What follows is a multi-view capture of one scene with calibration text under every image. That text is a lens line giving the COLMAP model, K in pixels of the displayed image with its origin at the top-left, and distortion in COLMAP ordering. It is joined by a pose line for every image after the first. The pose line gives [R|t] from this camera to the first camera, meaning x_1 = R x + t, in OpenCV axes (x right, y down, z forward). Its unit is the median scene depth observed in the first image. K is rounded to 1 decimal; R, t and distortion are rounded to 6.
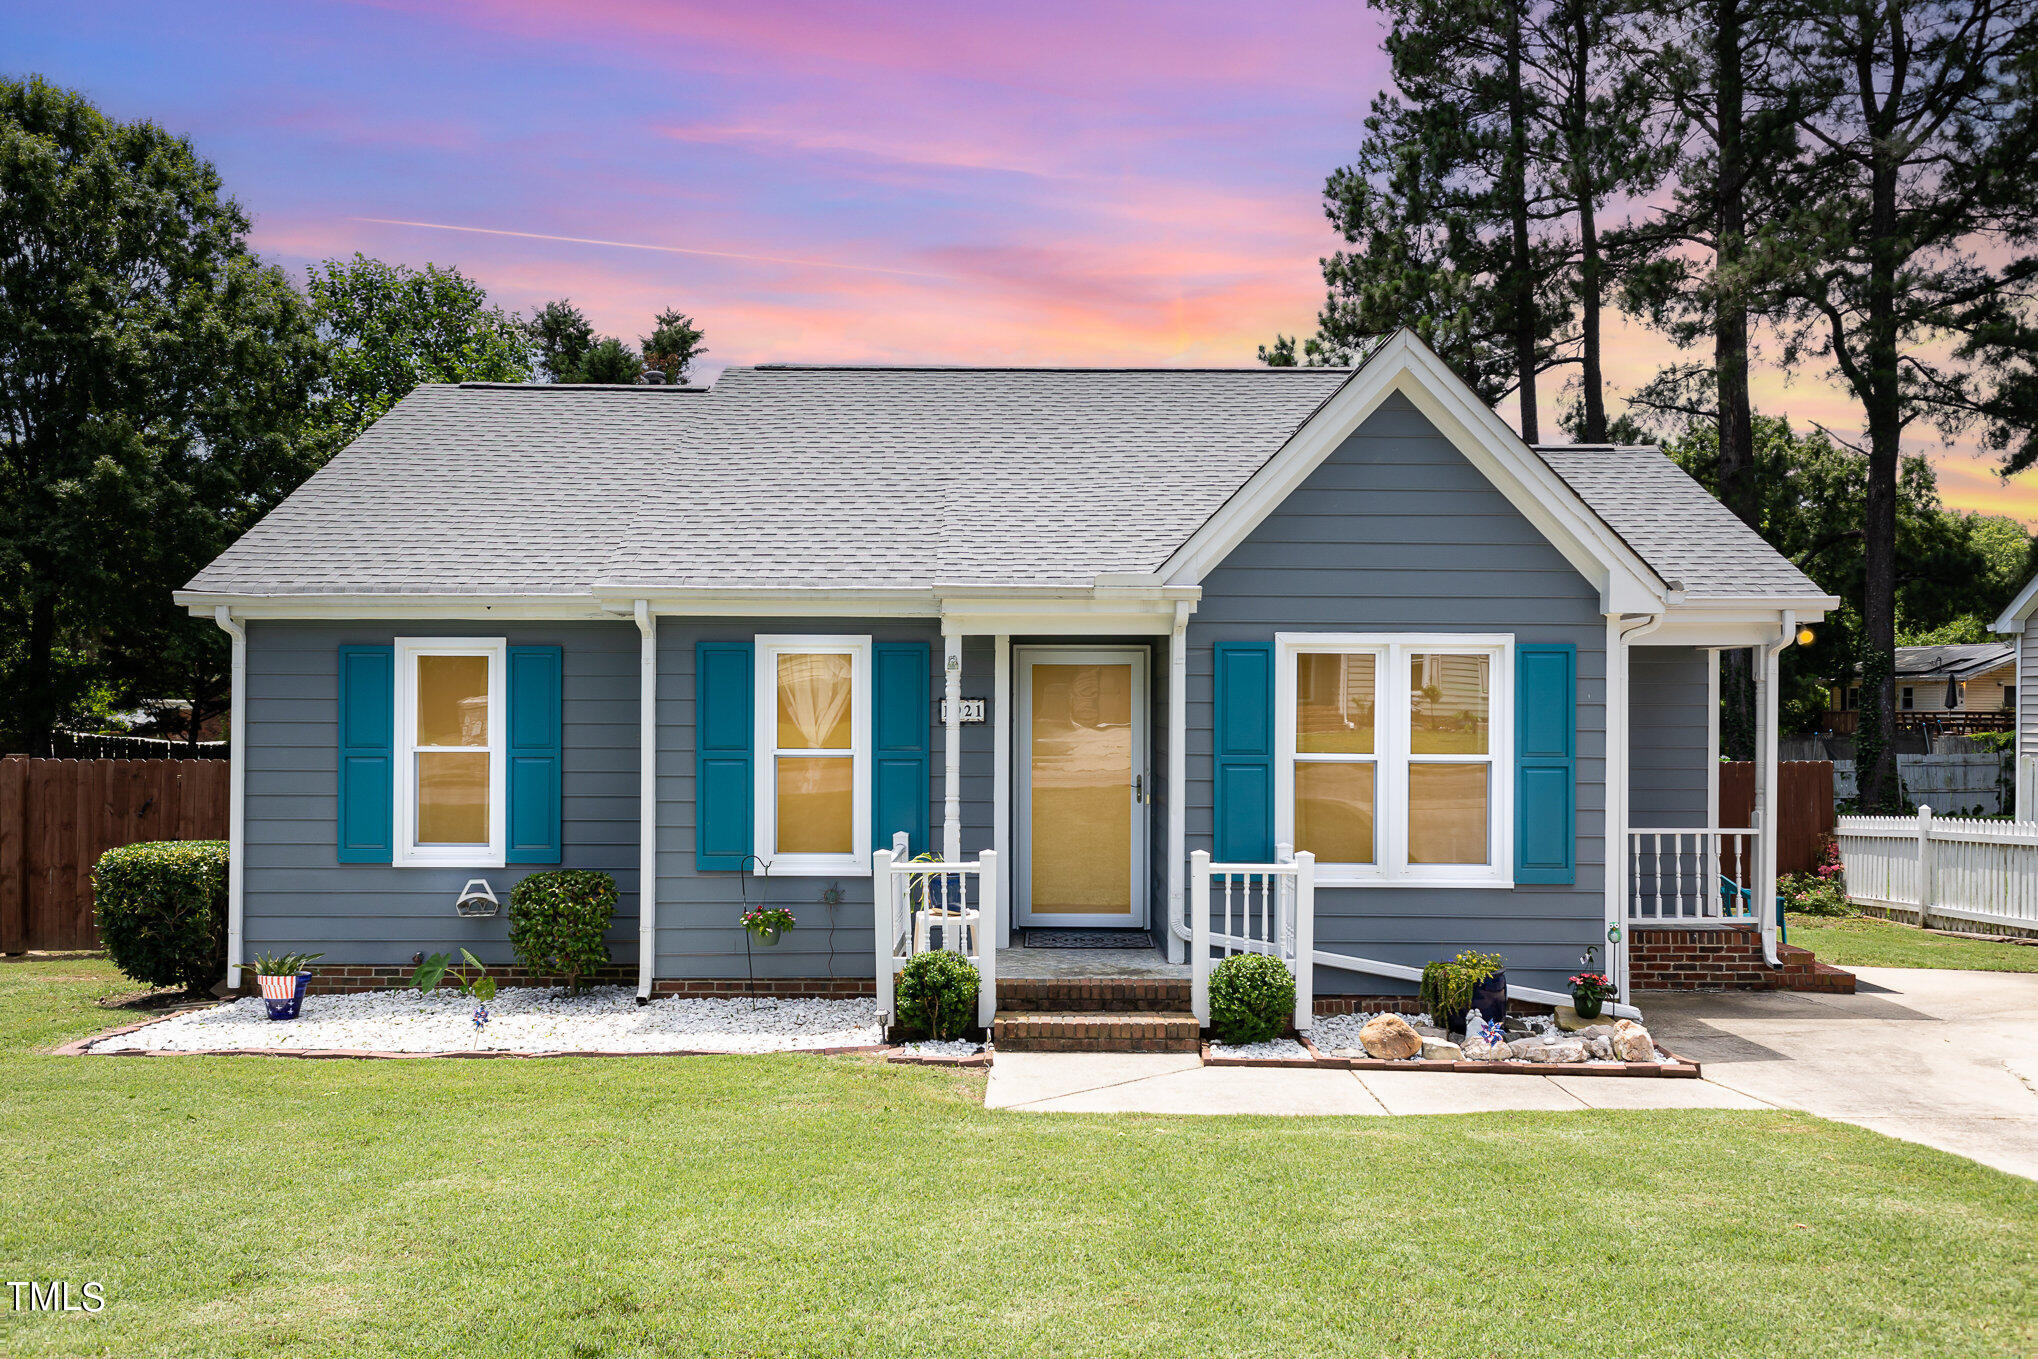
lens RADIAL K [[1677.8, 0, 1019.0], [0, 1677.8, 679.5], [0, 0, 1]] dist [-0.002216, 0.006970]
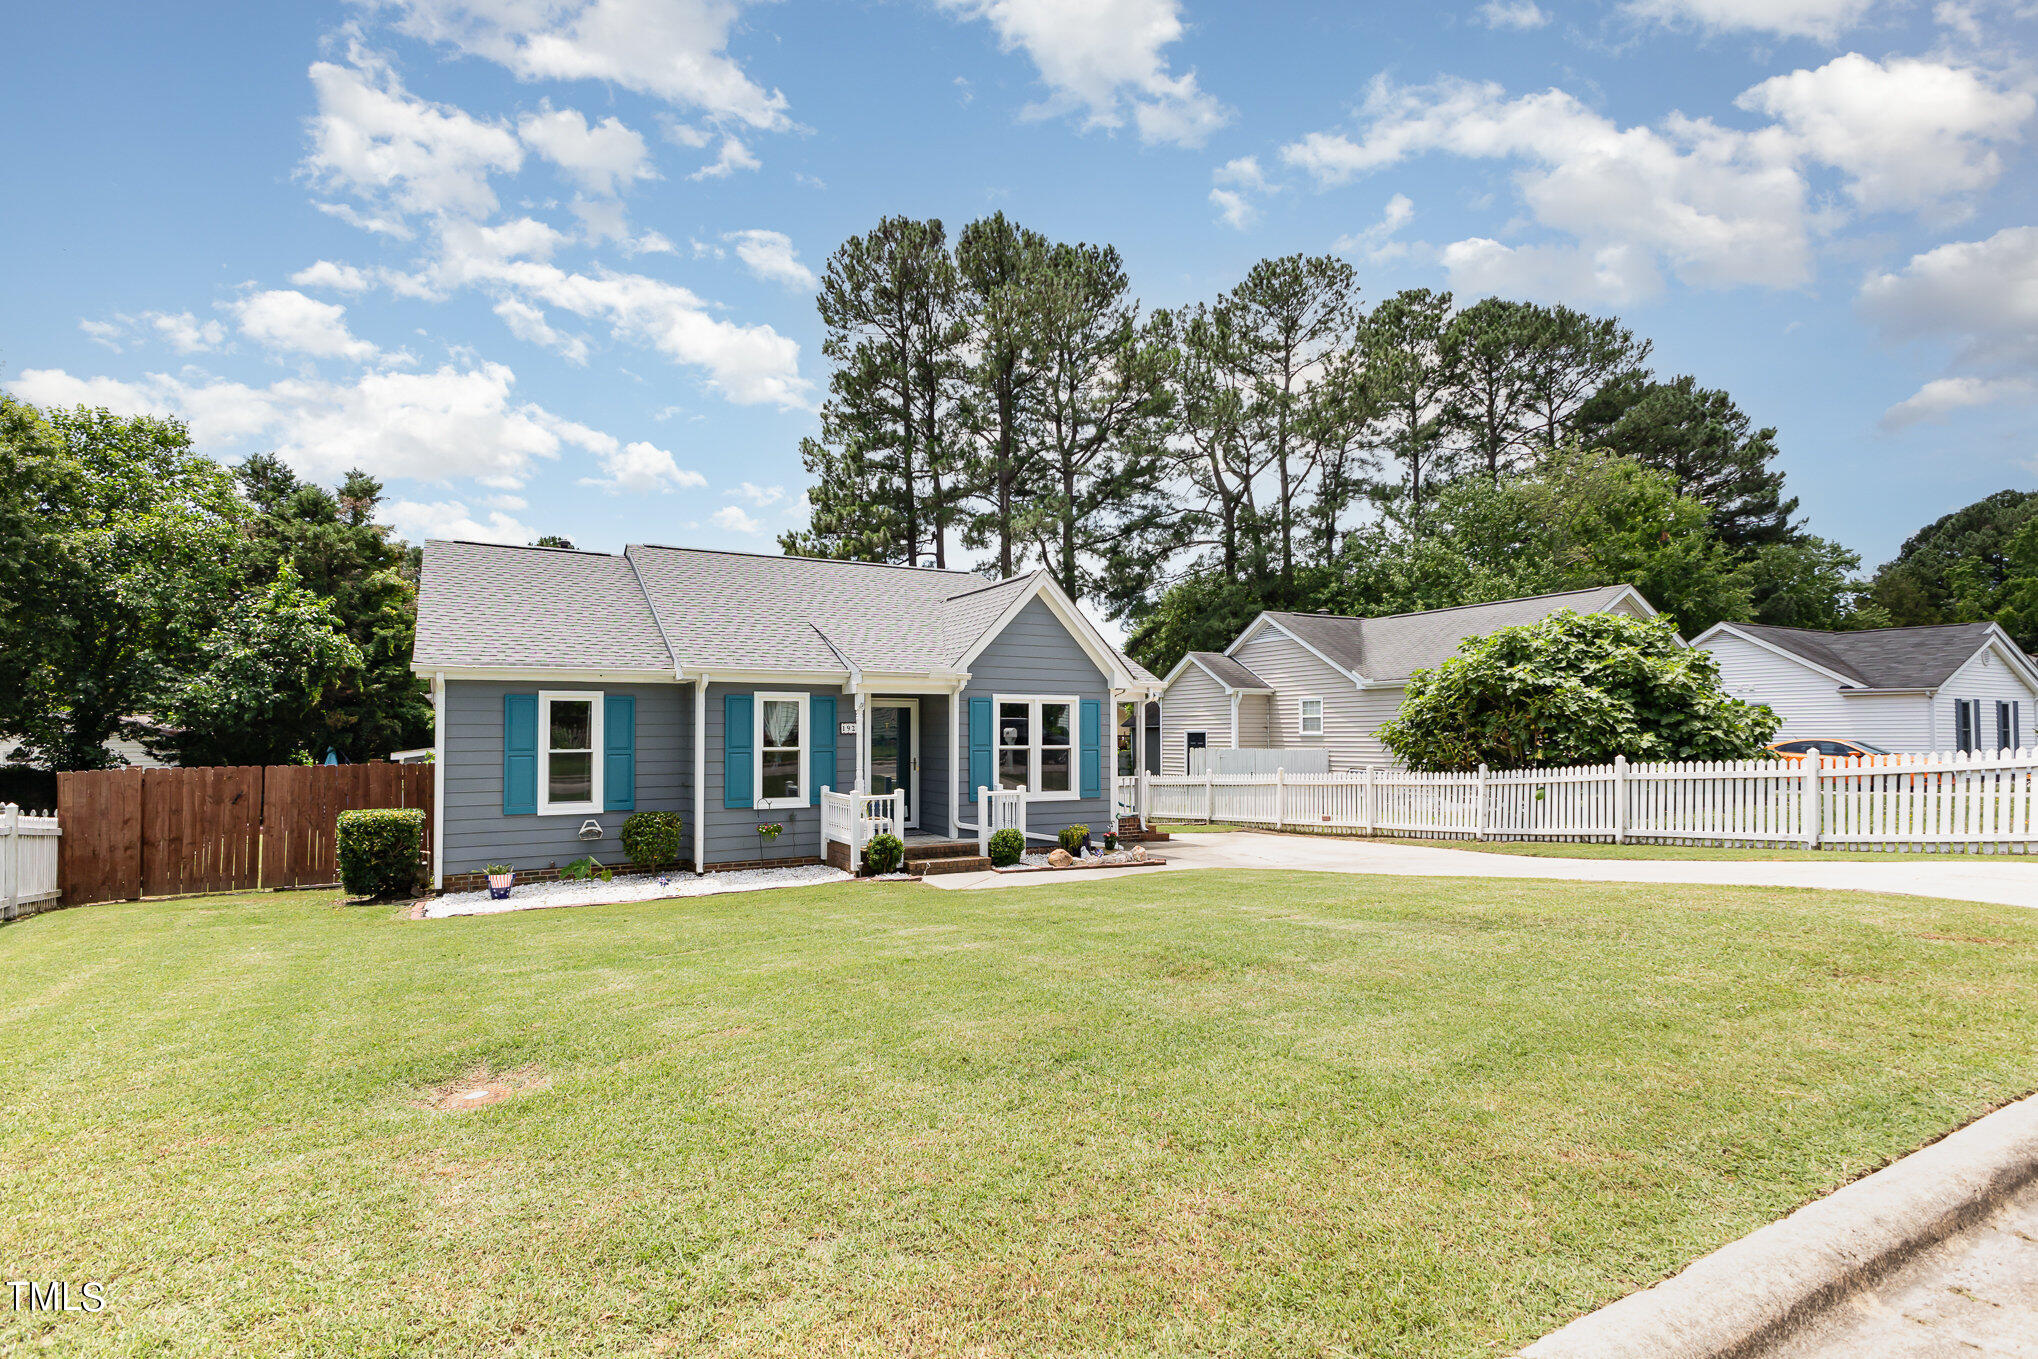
lens RADIAL K [[1019.7, 0, 1026.0], [0, 1019.7, 688.3], [0, 0, 1]] dist [0.019113, -0.000885]
pose [[0.874578, 0.015561, 0.484634, -0.449808], [0.001587, 0.999388, -0.034952, 0.012907], [-0.484882, 0.031337, 0.874018, -0.238344]]
